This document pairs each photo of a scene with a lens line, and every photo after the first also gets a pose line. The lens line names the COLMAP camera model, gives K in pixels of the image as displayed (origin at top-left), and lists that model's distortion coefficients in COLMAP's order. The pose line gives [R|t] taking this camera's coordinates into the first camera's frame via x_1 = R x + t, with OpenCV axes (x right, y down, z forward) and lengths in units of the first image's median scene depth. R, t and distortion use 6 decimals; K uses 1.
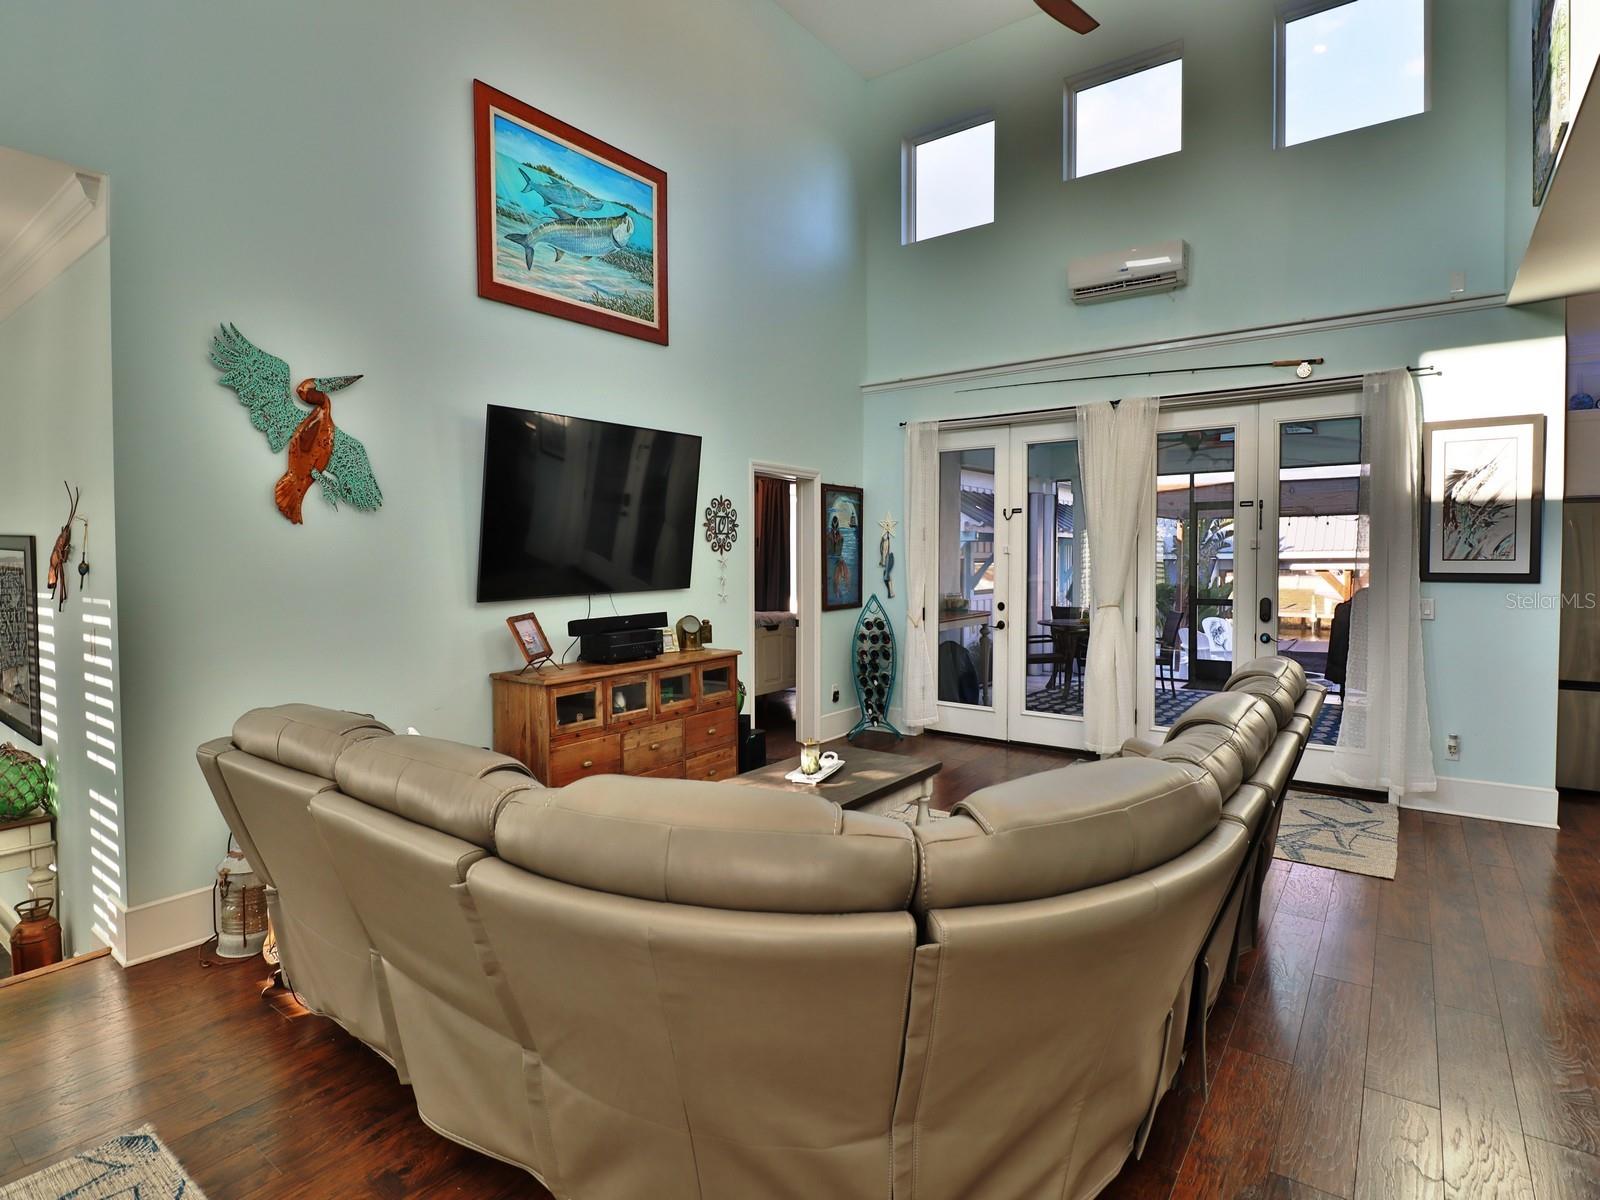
lens RADIAL K [[828.5, 0, 808.8], [0, 828.5, 580.4], [0, 0, 1]] dist [0.003689, -0.014350]
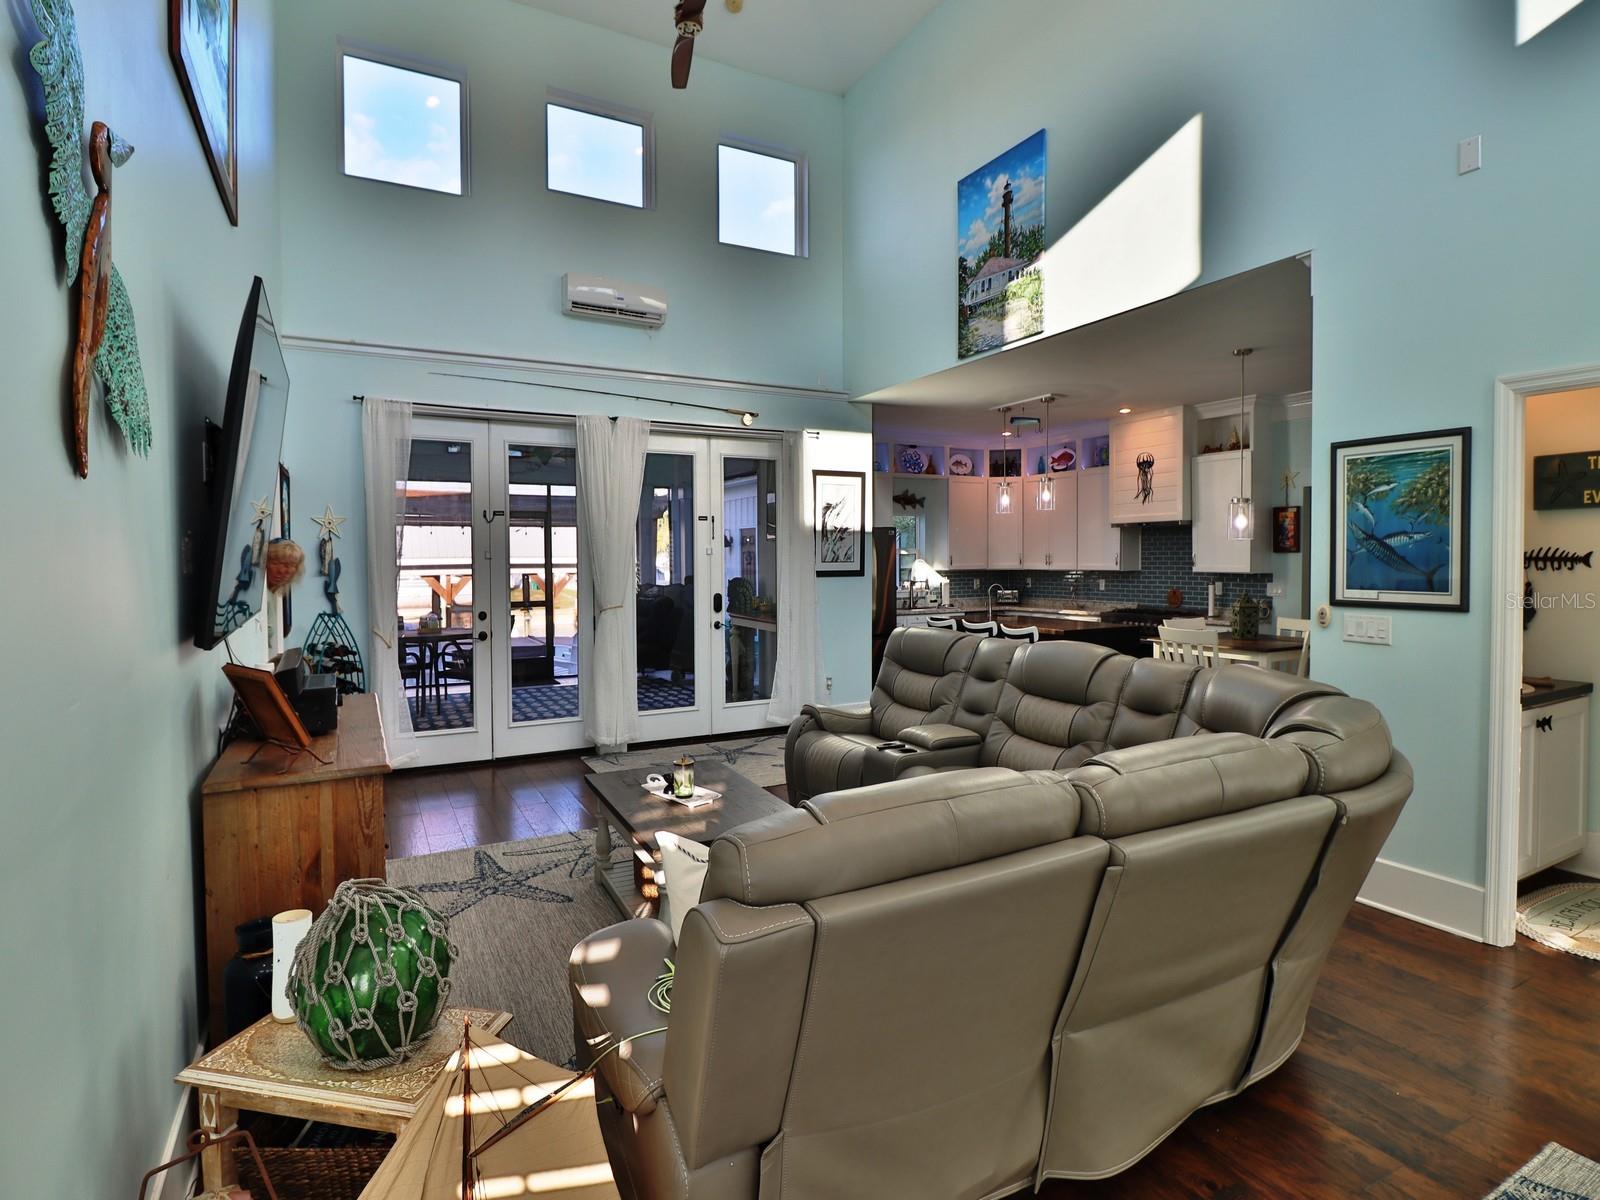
lens RADIAL K [[828.5, 0, 795.6], [0, 828.5, 584.2], [0, 0, 1]] dist [0.003689, -0.014350]
pose [[0.440433, -0.028091, 0.897346, -0.622979], [0.031199, 0.999386, 0.015973, -0.010752], [-0.897243, 0.020961, 0.441039, 0.389479]]
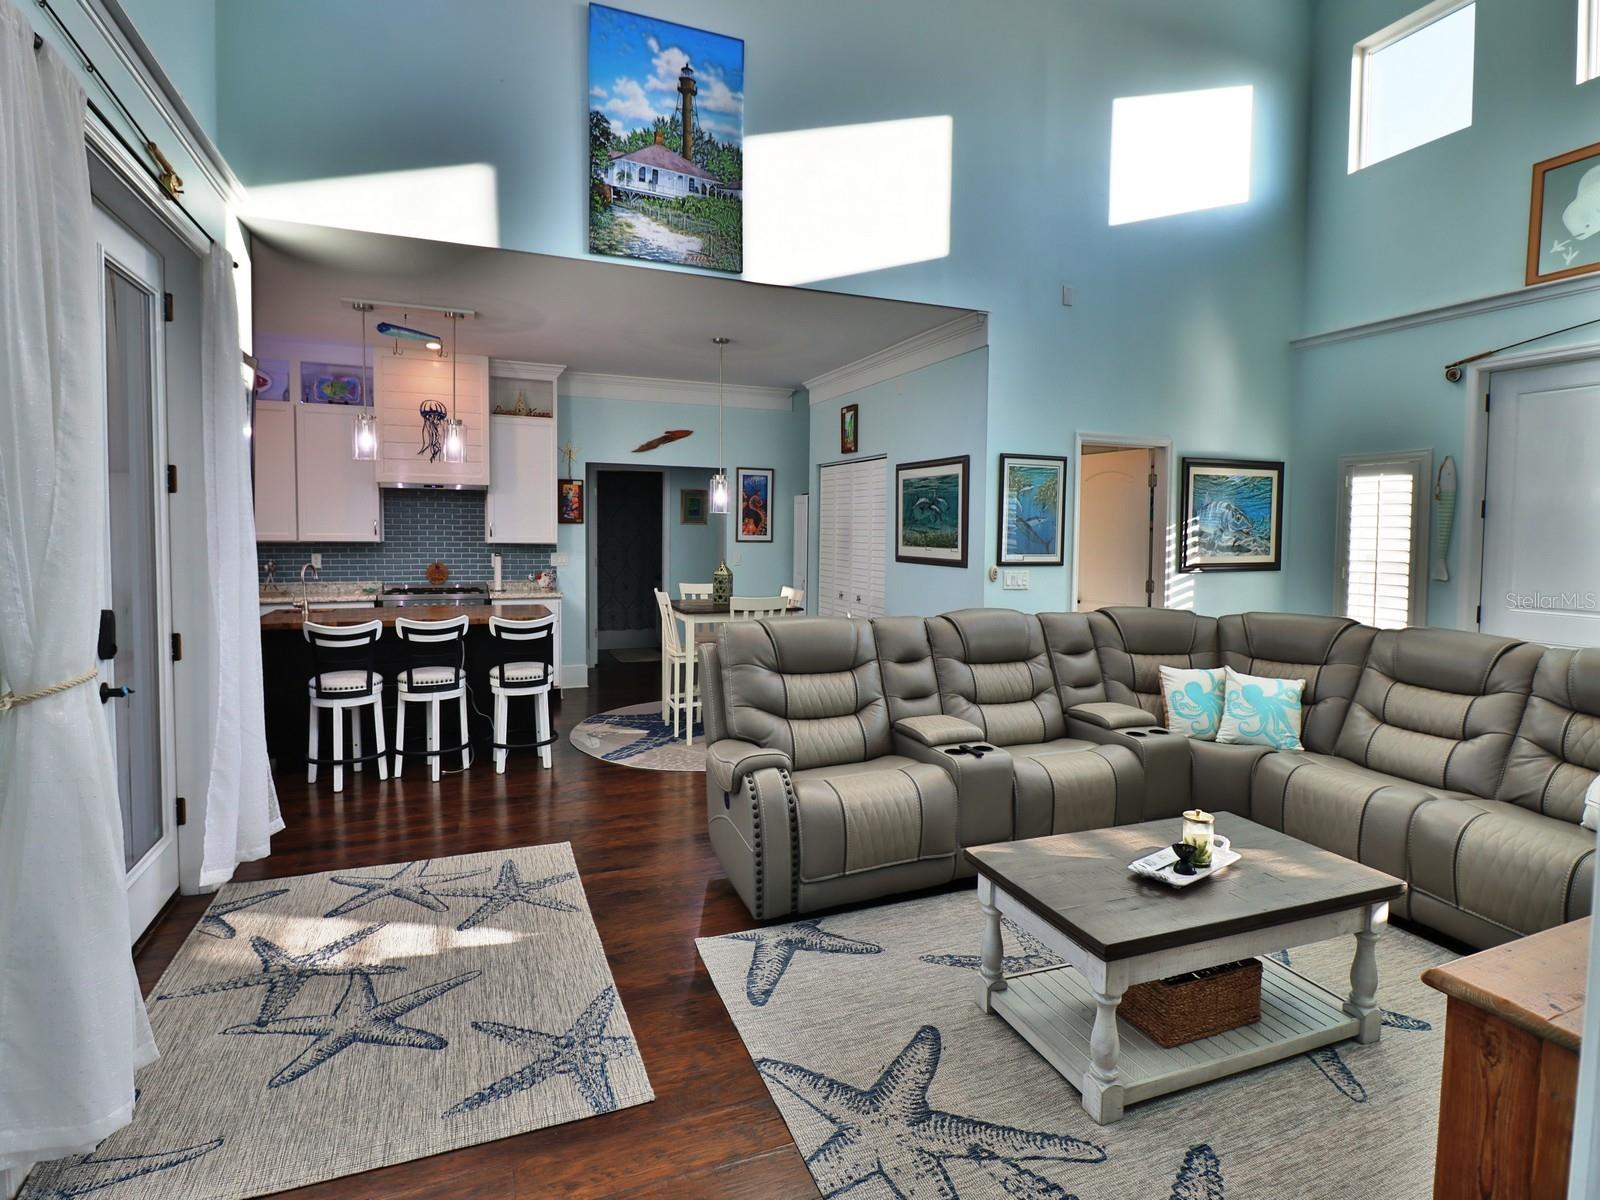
lens RADIAL K [[828.5, 0, 802.5], [0, 828.5, 569.7], [0, 0, 1]] dist [0.003689, -0.014350]
pose [[-0.850188, -0.033176, 0.525433, -0.057560], [0.005845, 0.997356, 0.072431, -0.041217], [-0.526447, 0.064651, -0.847746, 1.395182]]
